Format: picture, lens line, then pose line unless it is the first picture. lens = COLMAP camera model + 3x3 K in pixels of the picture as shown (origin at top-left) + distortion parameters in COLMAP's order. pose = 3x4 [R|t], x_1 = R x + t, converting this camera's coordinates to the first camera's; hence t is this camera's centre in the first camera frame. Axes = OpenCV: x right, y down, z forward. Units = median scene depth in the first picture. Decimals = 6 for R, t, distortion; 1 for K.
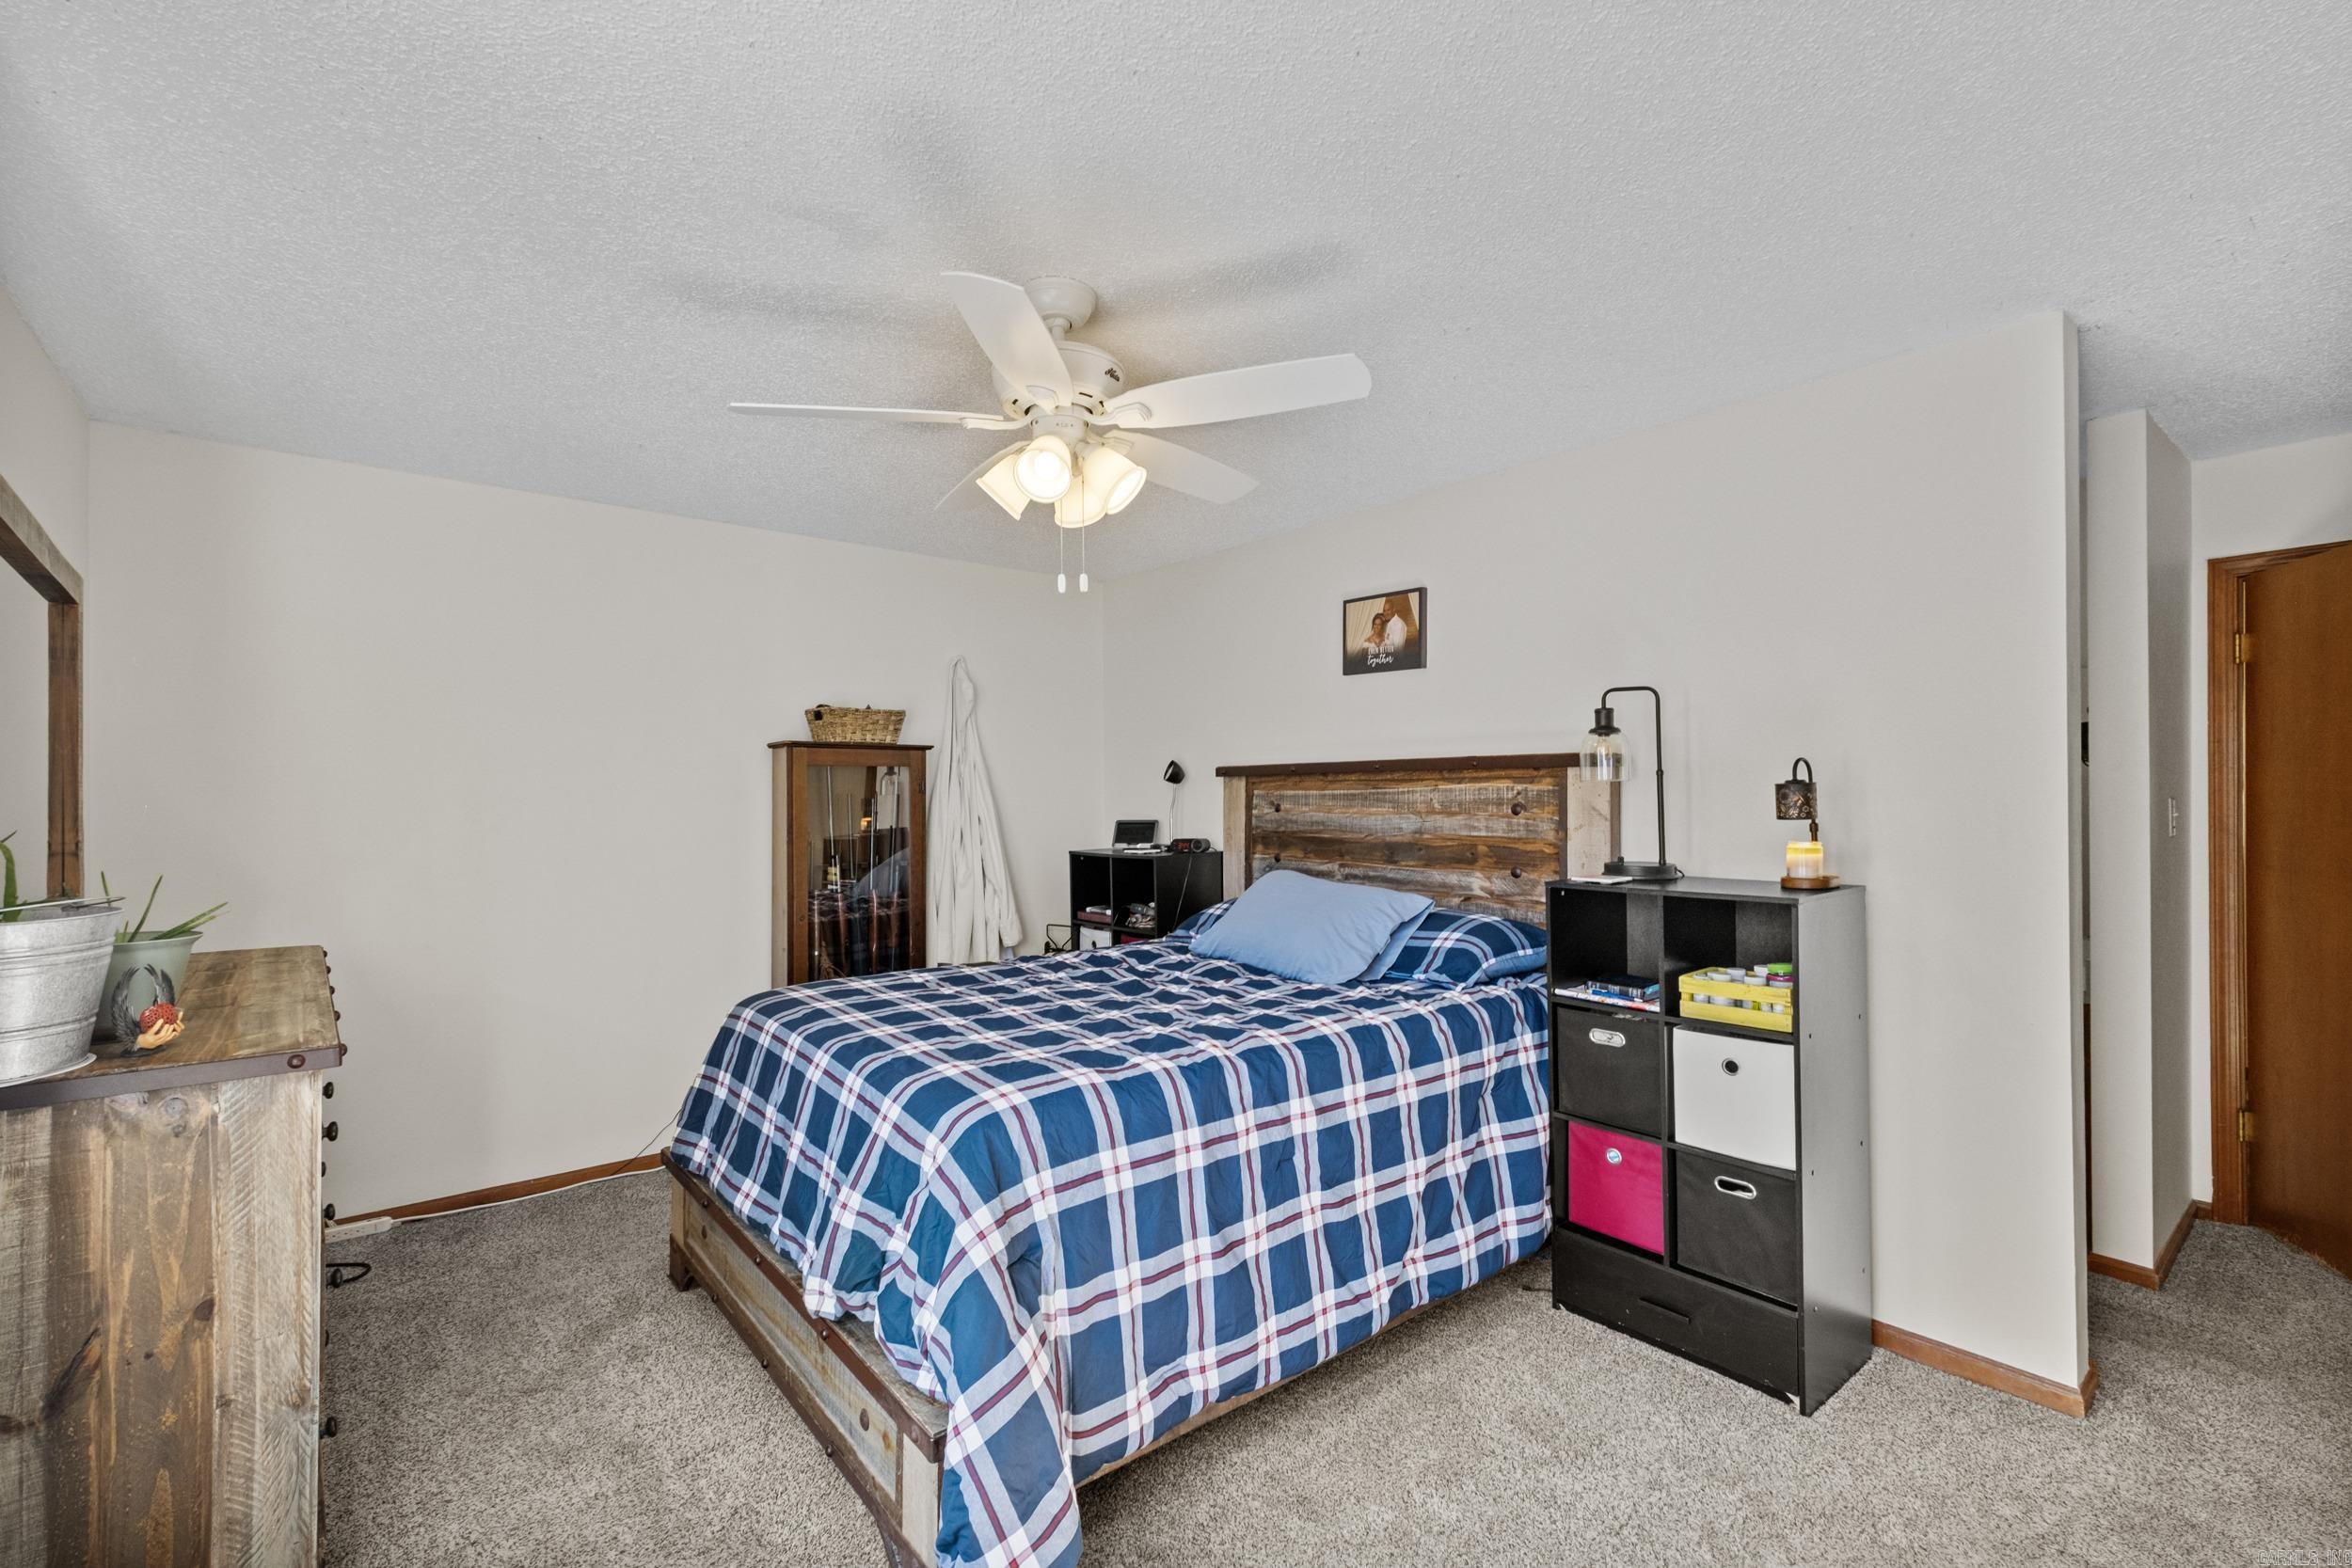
lens RADIAL K [[1009.8, 0, 1173.9], [0, 1009.8, 797.6], [0, 0, 1]] dist [0.006677, -0.000233]
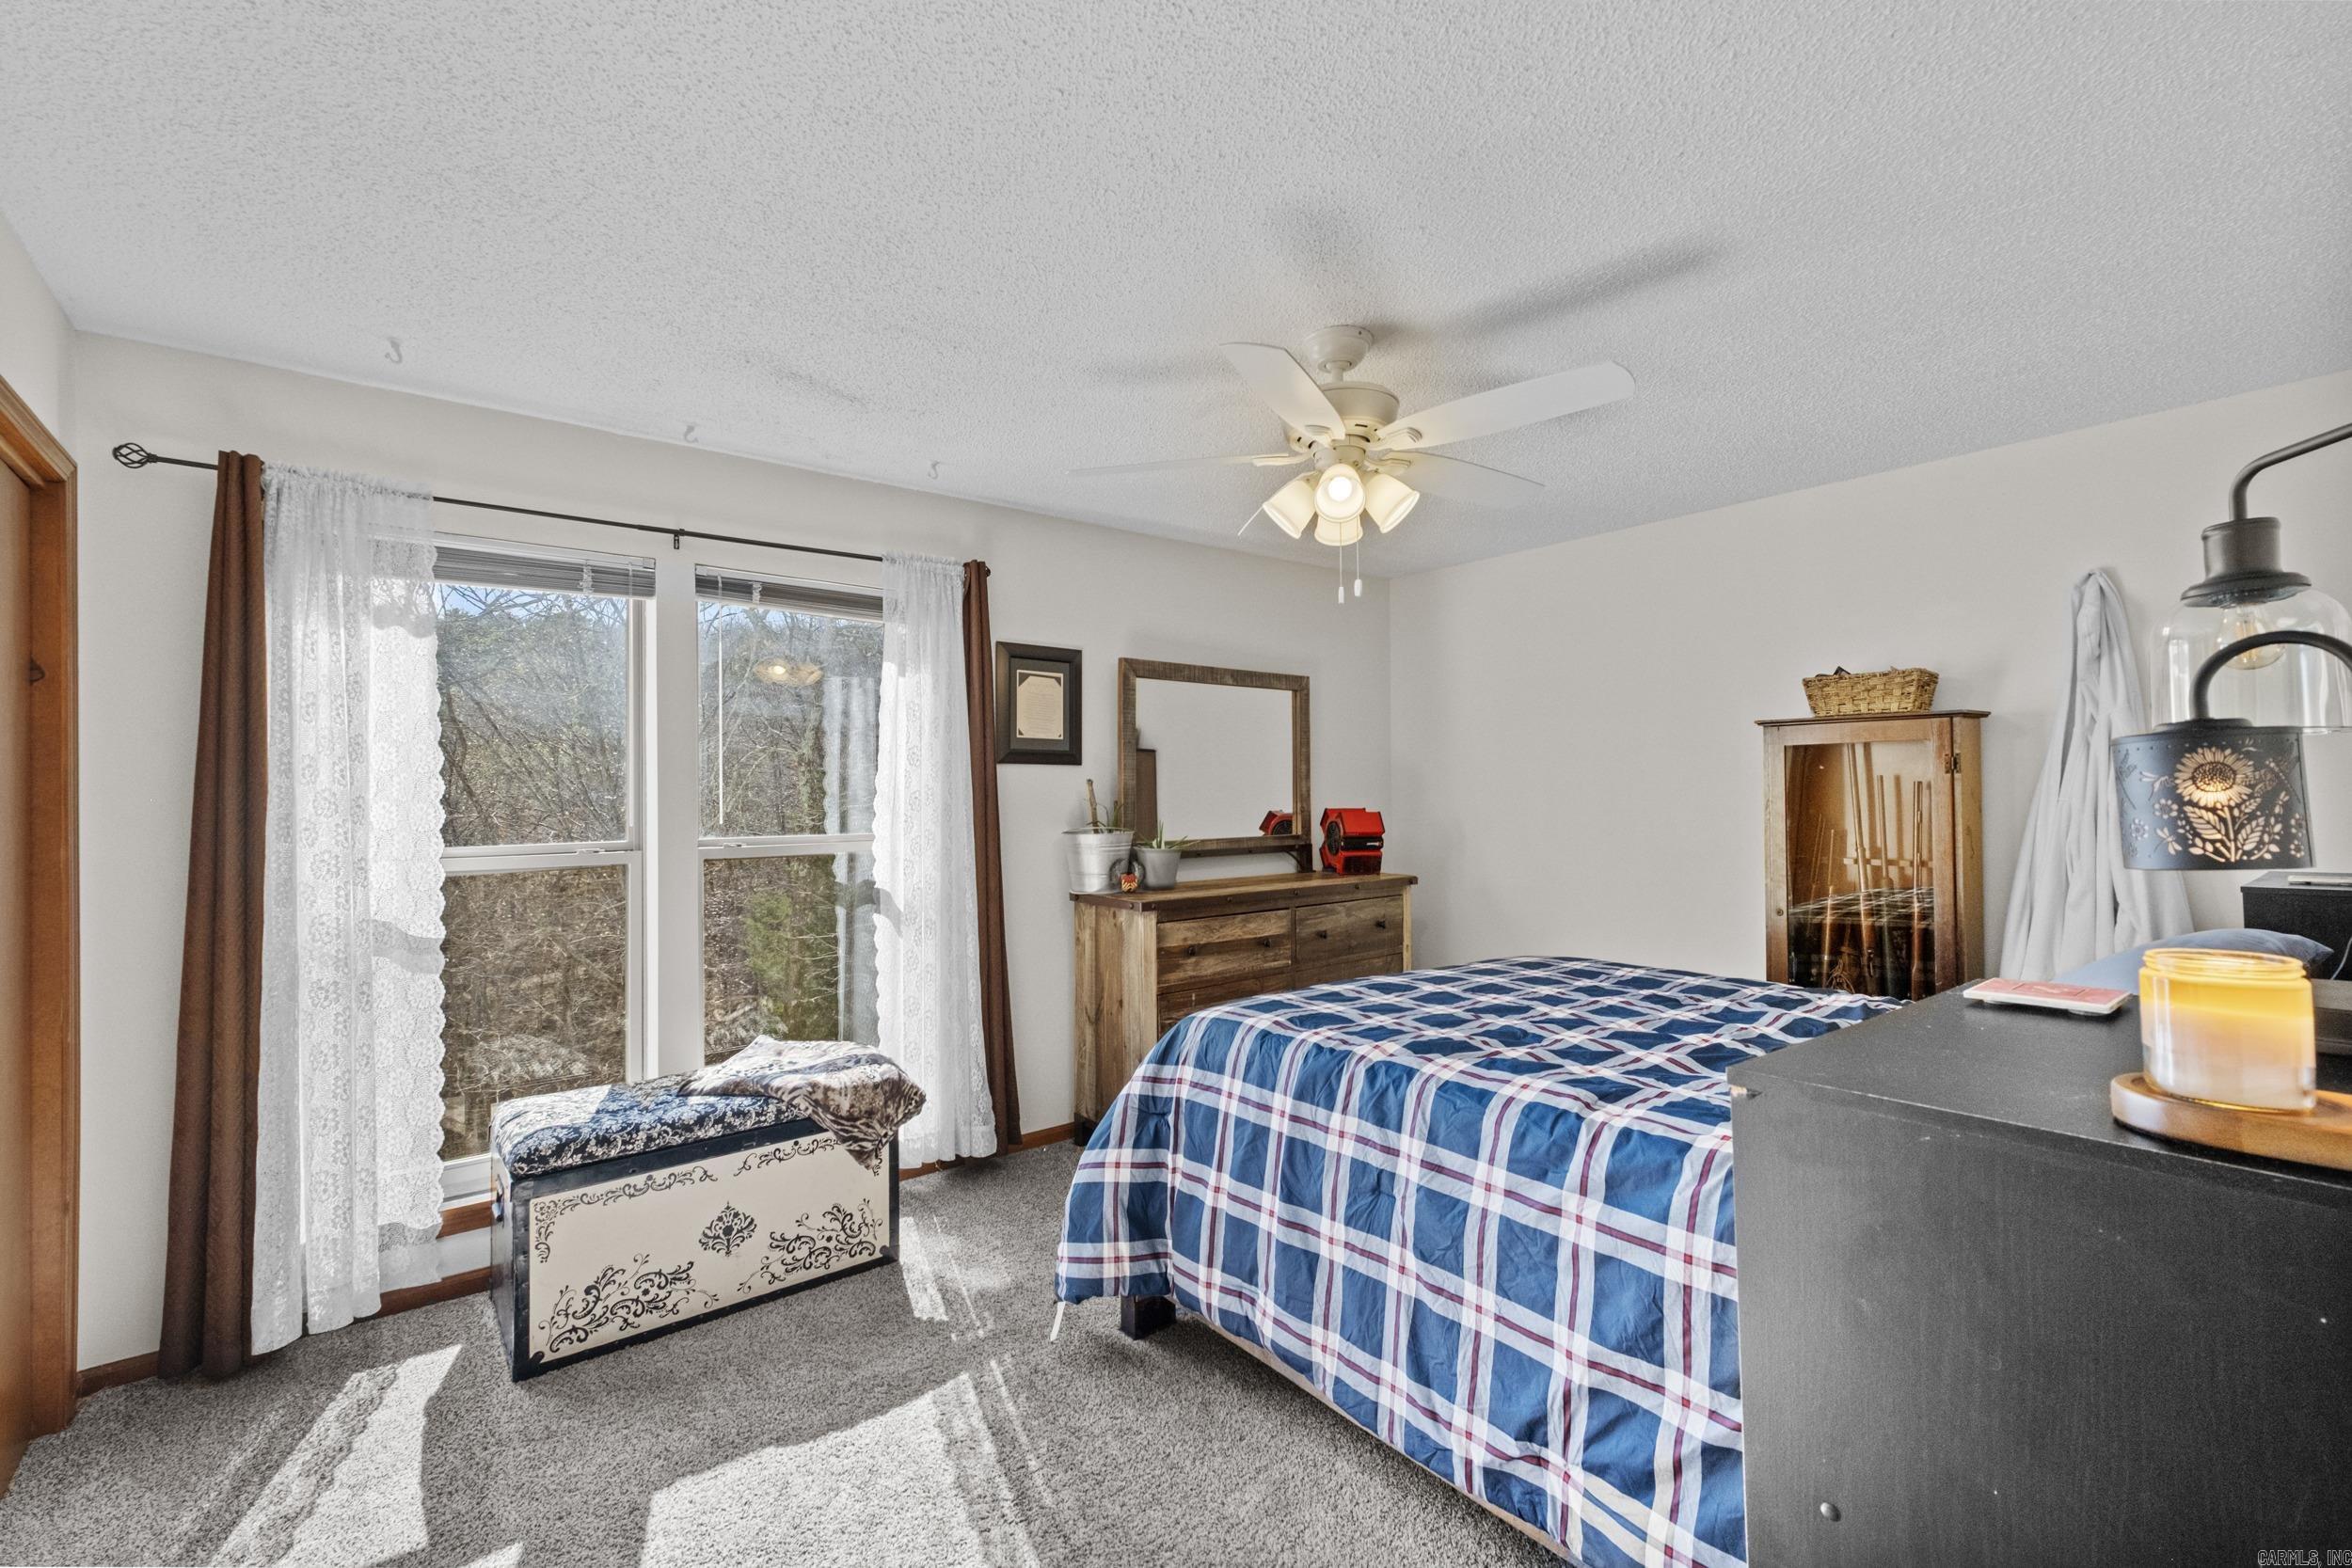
lens RADIAL K [[1009.8, 0, 1171.0], [0, 1009.8, 780.8], [0, 0, 1]] dist [0.006677, -0.000233]
pose [[-0.018017, -0.003758, -0.999831, 0.999955], [0.010098, 0.999941, -0.003940, -0.004054], [0.999787, -0.010168, -0.017978, 0.824340]]
